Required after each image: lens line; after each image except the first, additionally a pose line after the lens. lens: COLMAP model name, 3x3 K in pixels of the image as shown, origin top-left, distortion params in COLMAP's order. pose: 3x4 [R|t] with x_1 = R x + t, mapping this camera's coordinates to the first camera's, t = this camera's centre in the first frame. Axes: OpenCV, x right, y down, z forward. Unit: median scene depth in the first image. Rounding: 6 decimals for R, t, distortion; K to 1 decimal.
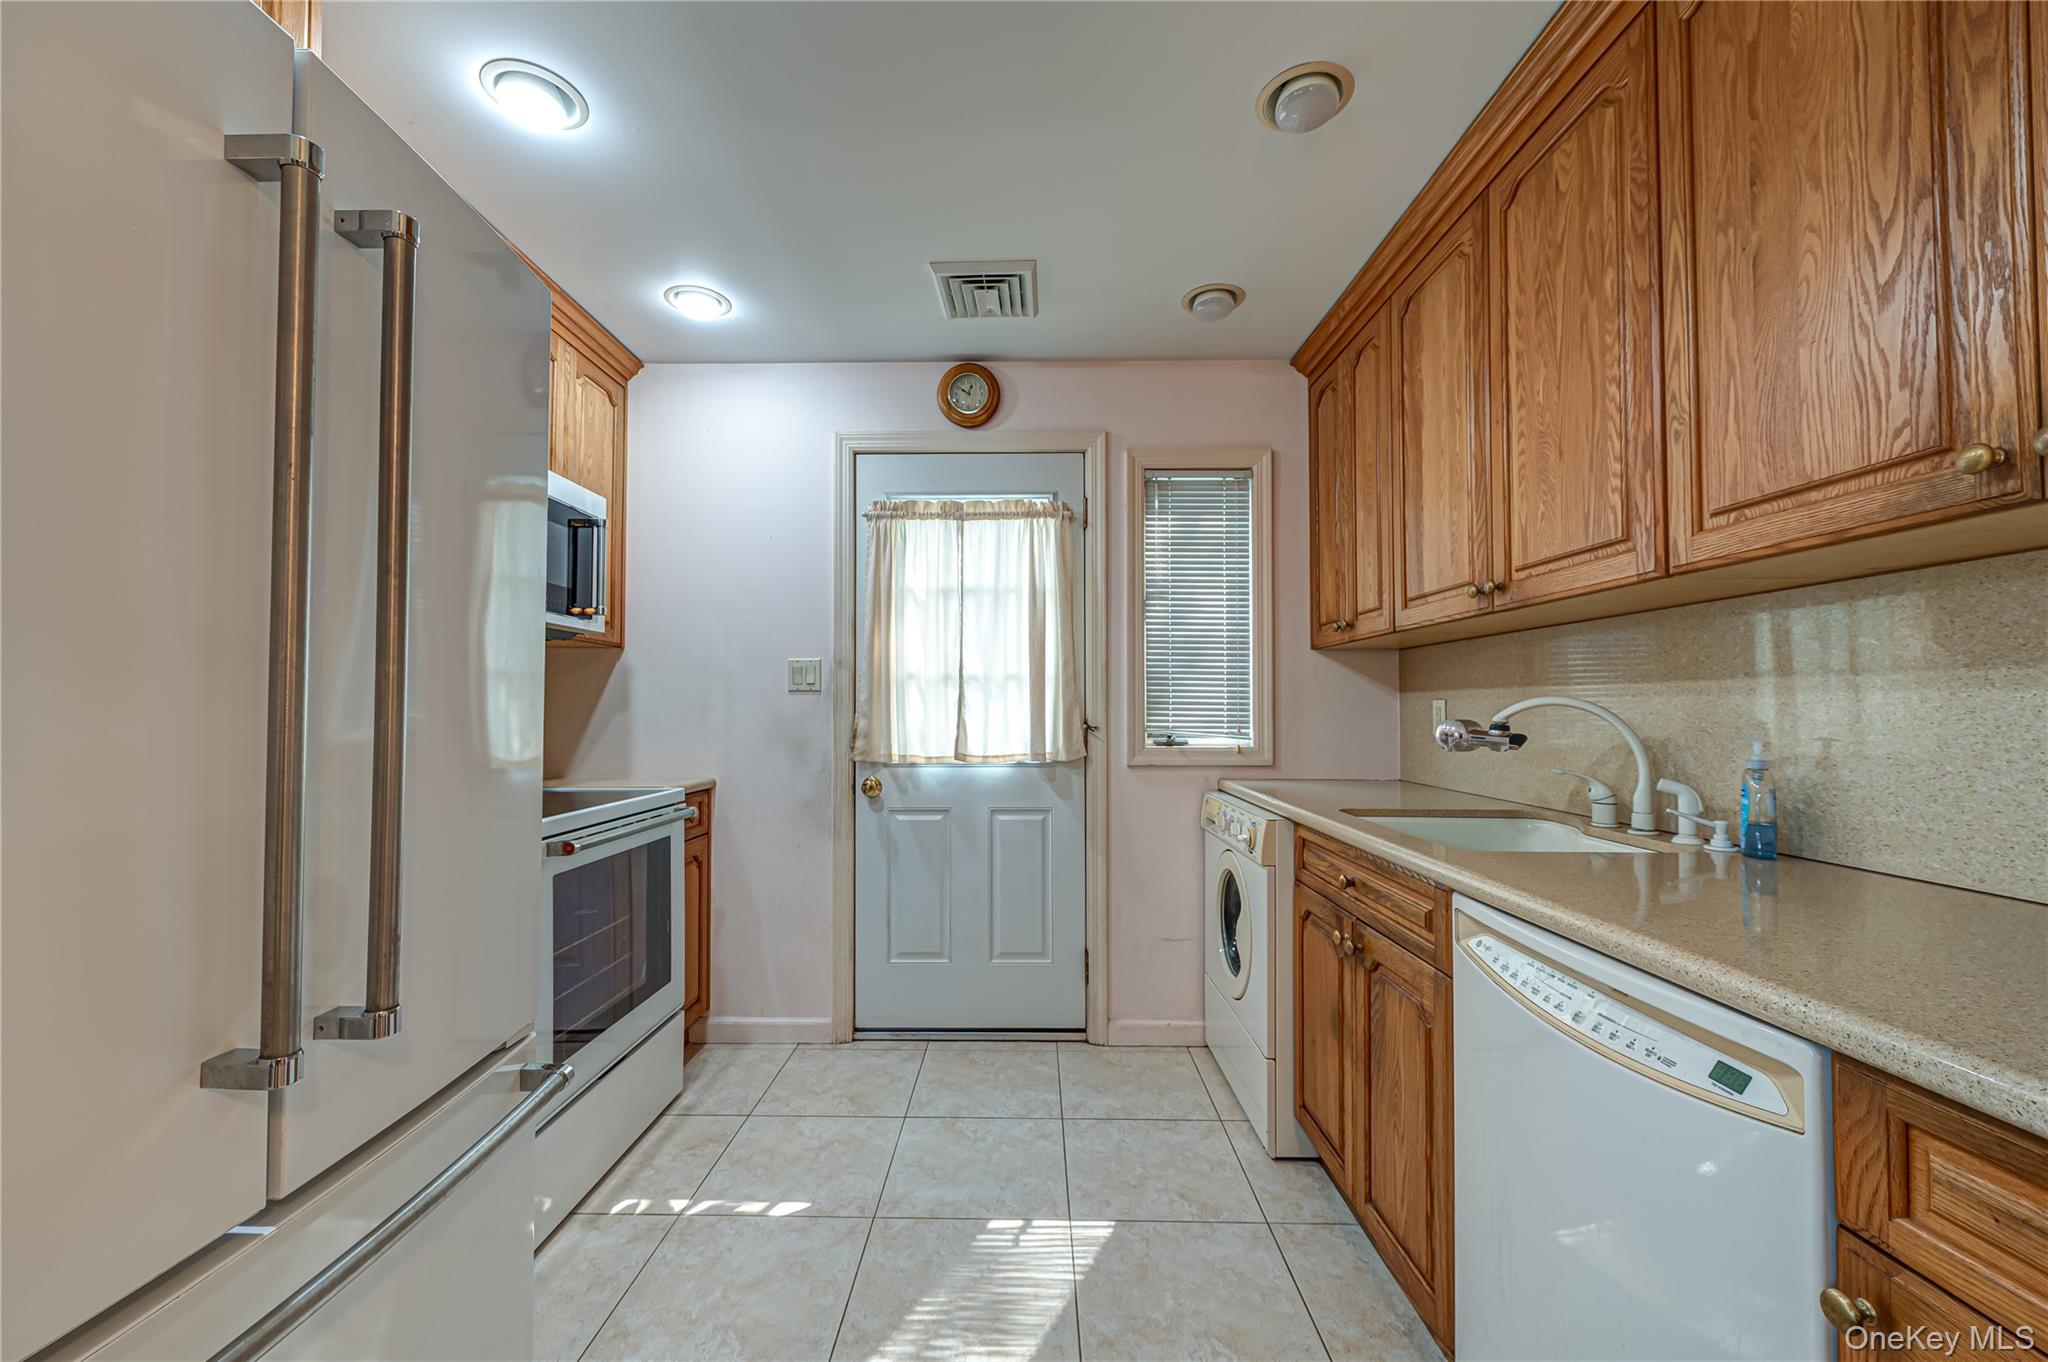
lens RADIAL K [[797.5, 0, 1018.2], [0, 797.5, 693.8], [0, 0, 1]] dist [0.006669, -0.004156]
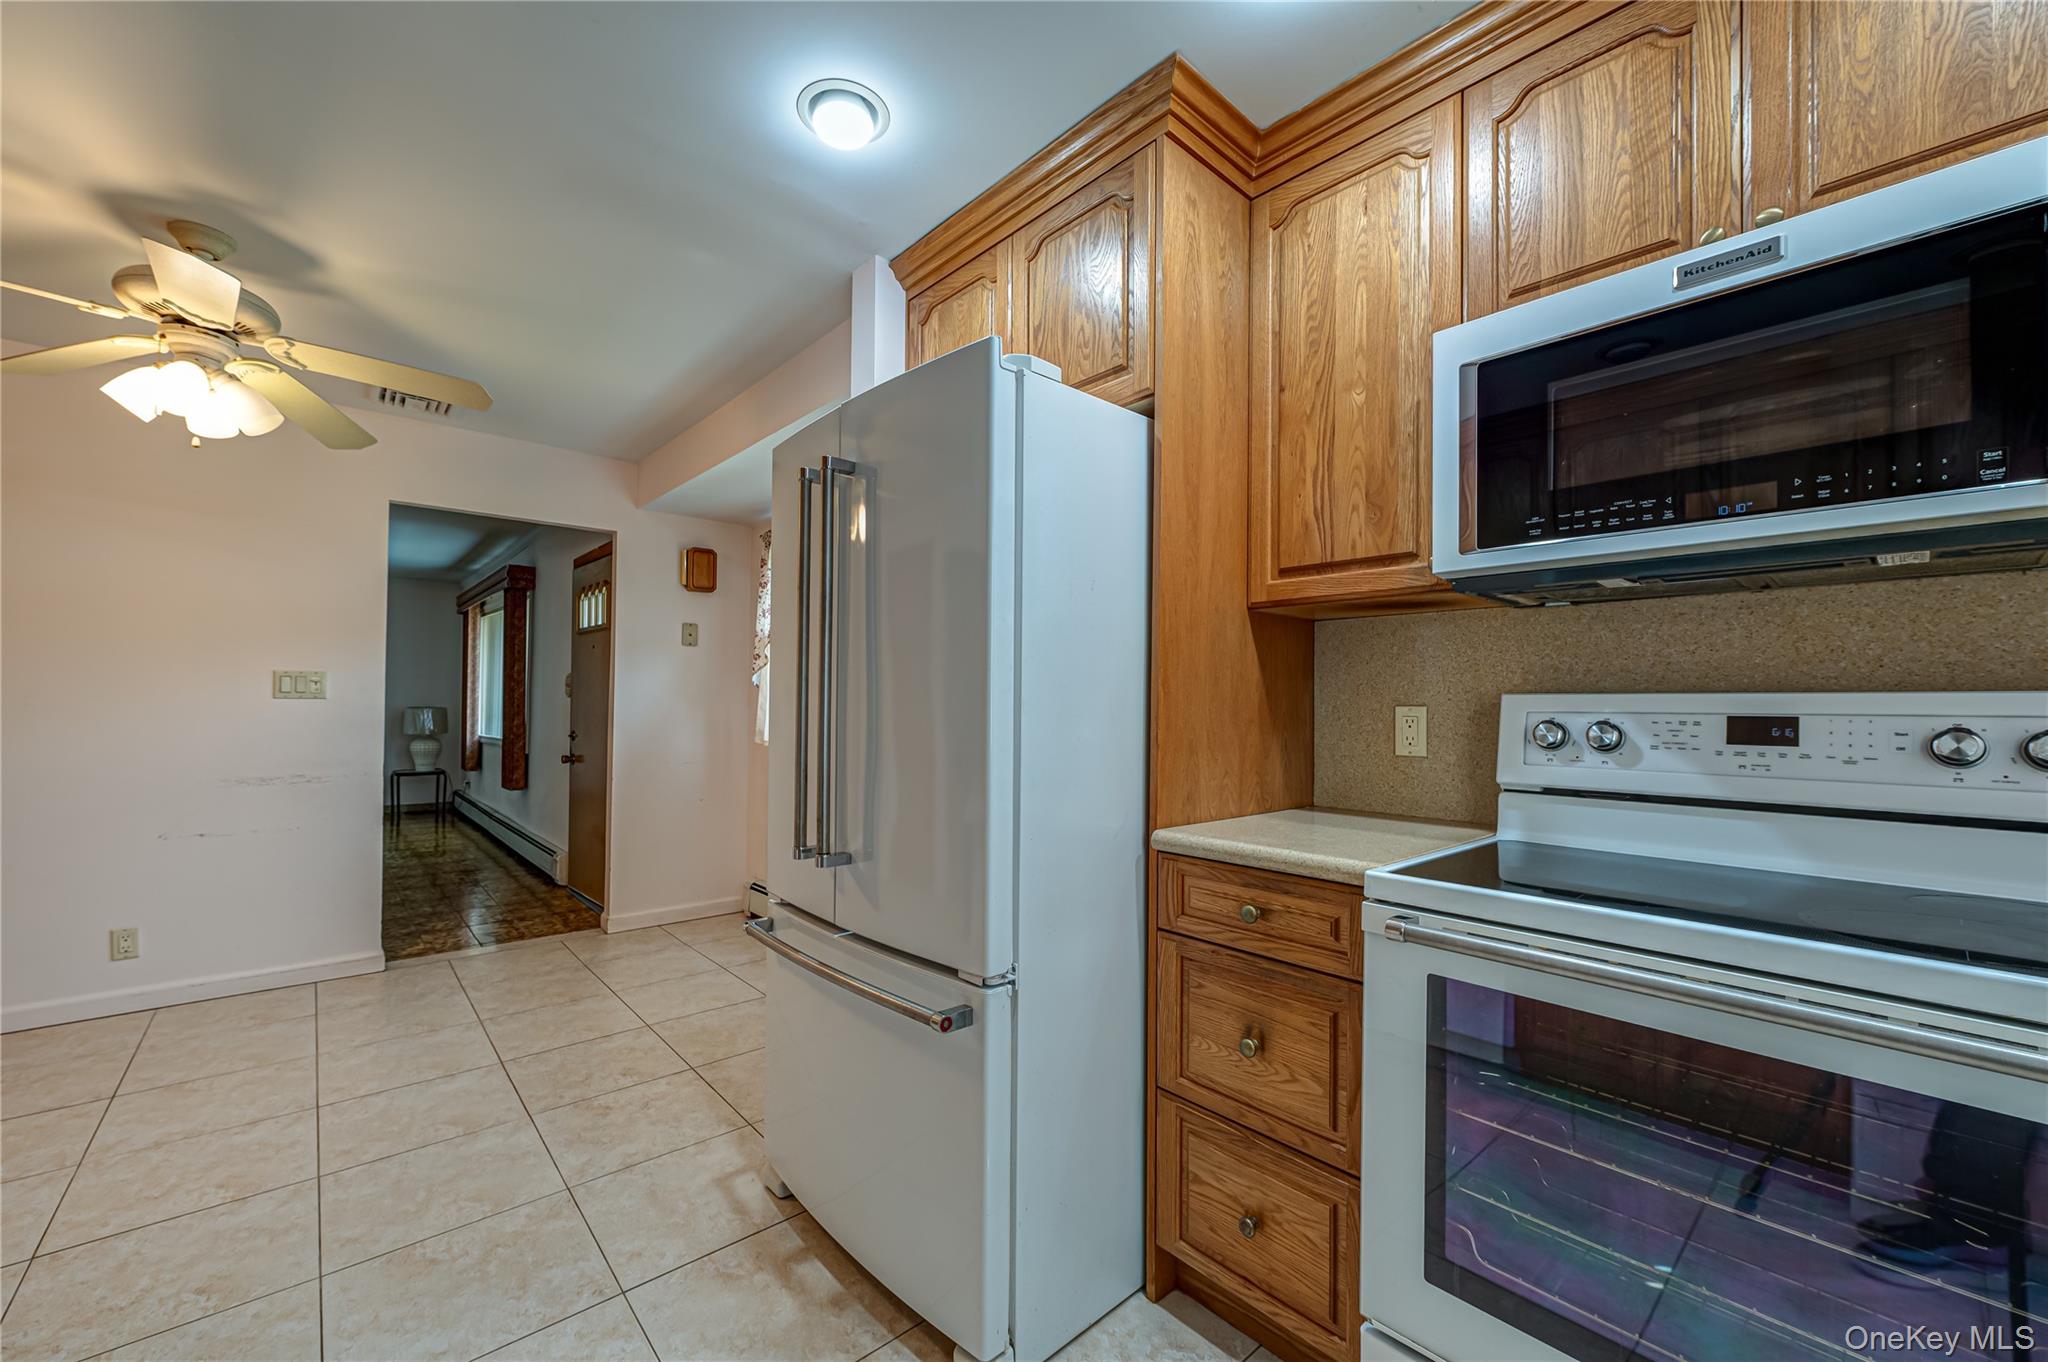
lens RADIAL K [[797.5, 0, 1018.2], [0, 797.5, 693.8], [0, 0, 1]] dist [0.006669, -0.004156]
pose [[-0.738949, -0.019656, -0.673475, 0.061134], [0.002448, 0.999489, -0.031857, 0.017103], [0.673757, -0.025190, -0.738523, 0.852221]]
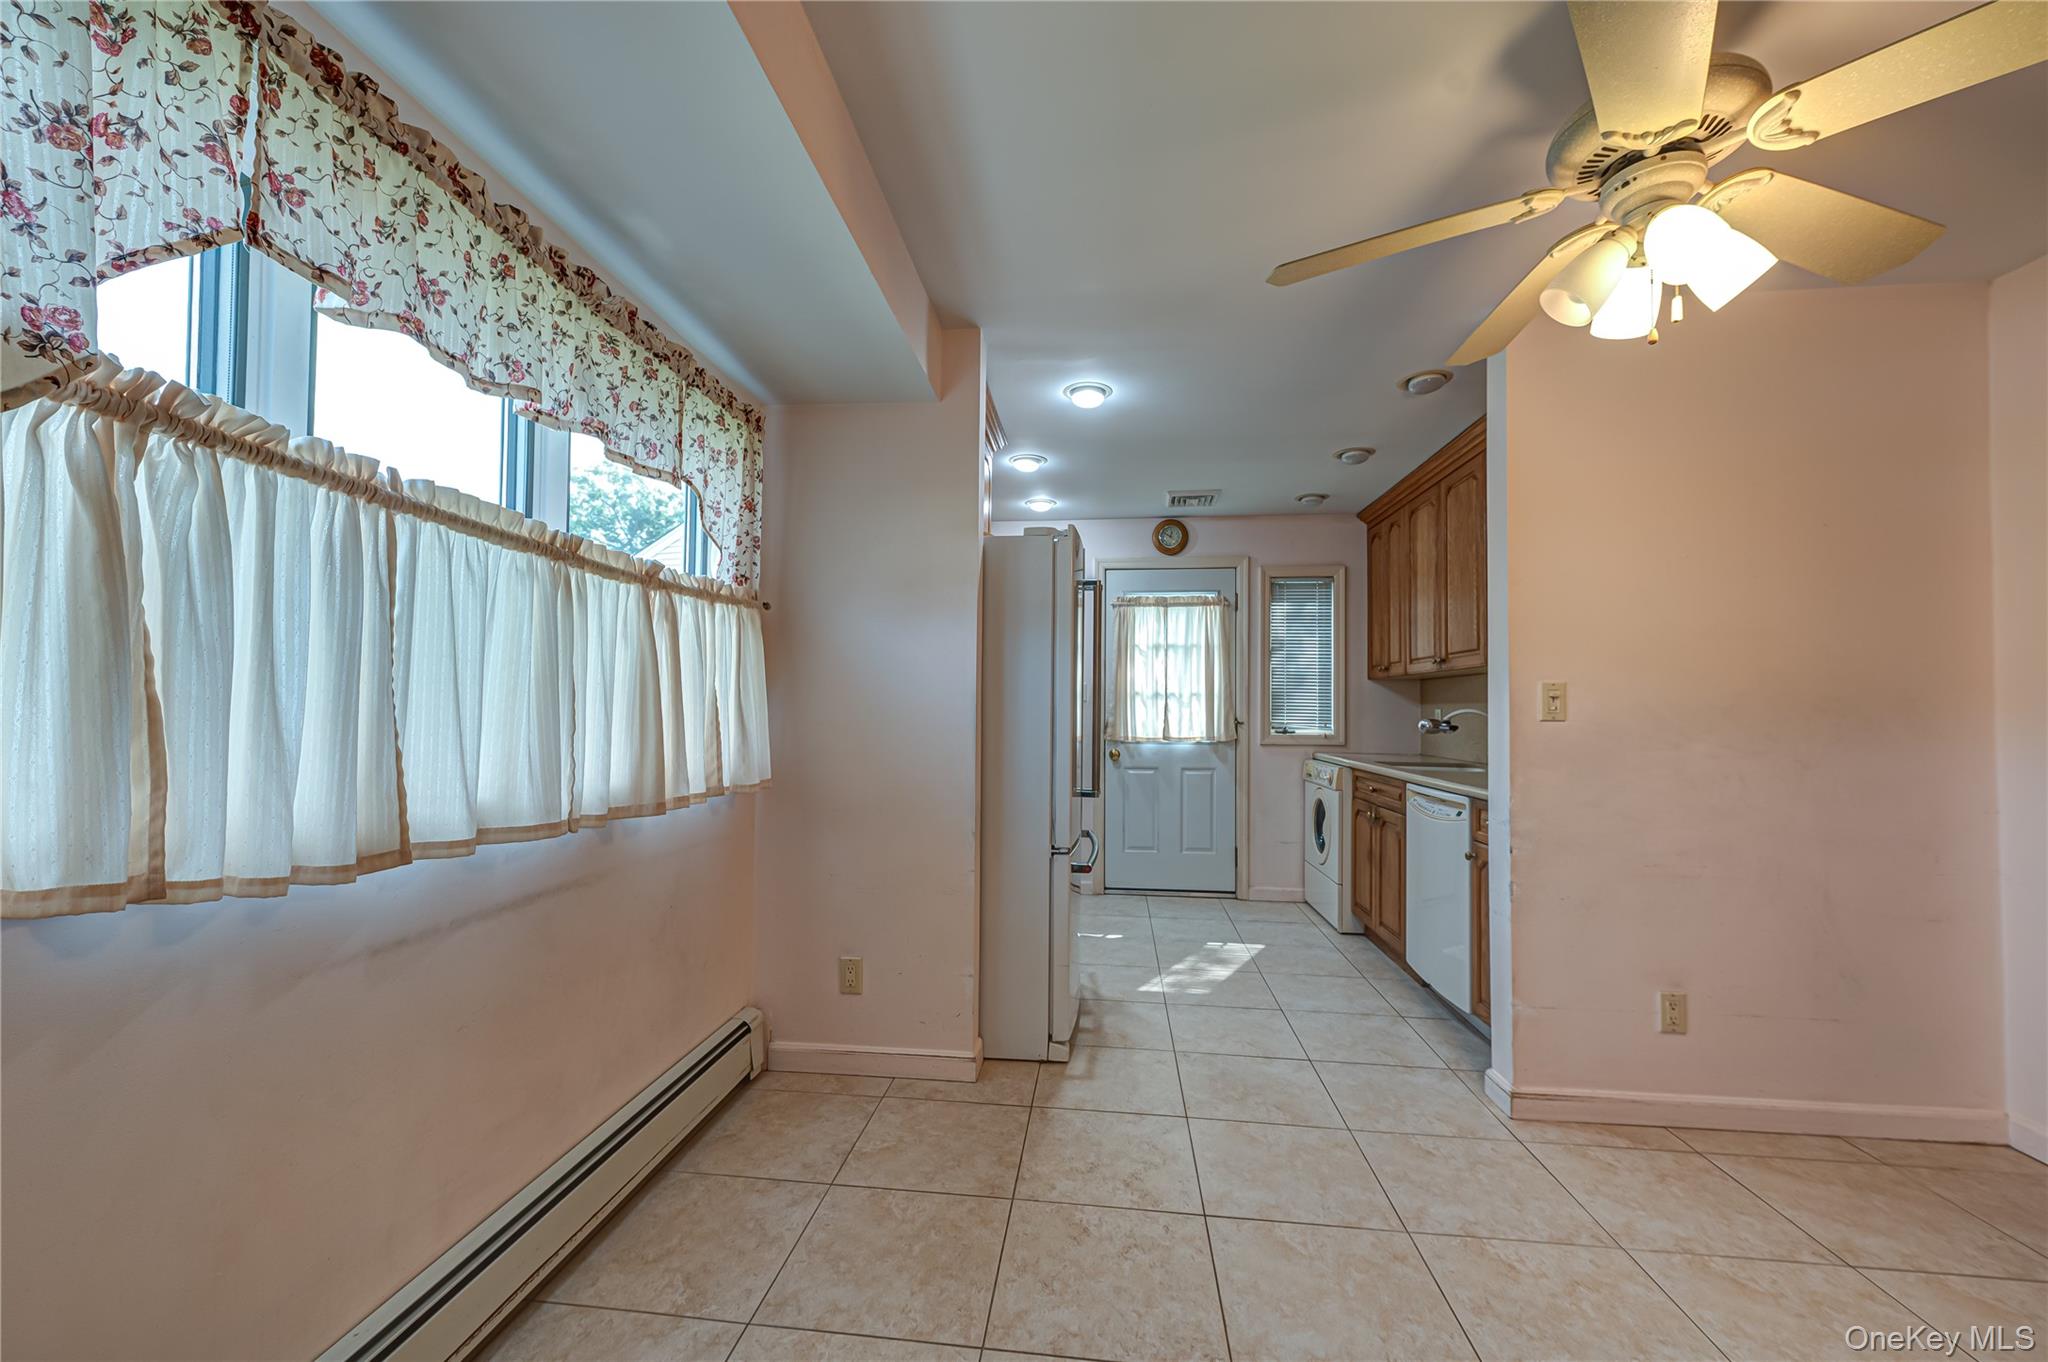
lens RADIAL K [[797.5, 0, 1018.2], [0, 797.5, 693.8], [0, 0, 1]] dist [0.006669, -0.004156]
pose [[0.994825, 0.005456, -0.101457, -0.237639], [-0.005645, 0.999983, -0.001570, -0.018118], [0.101446, 0.002135, 0.994839, -0.891677]]
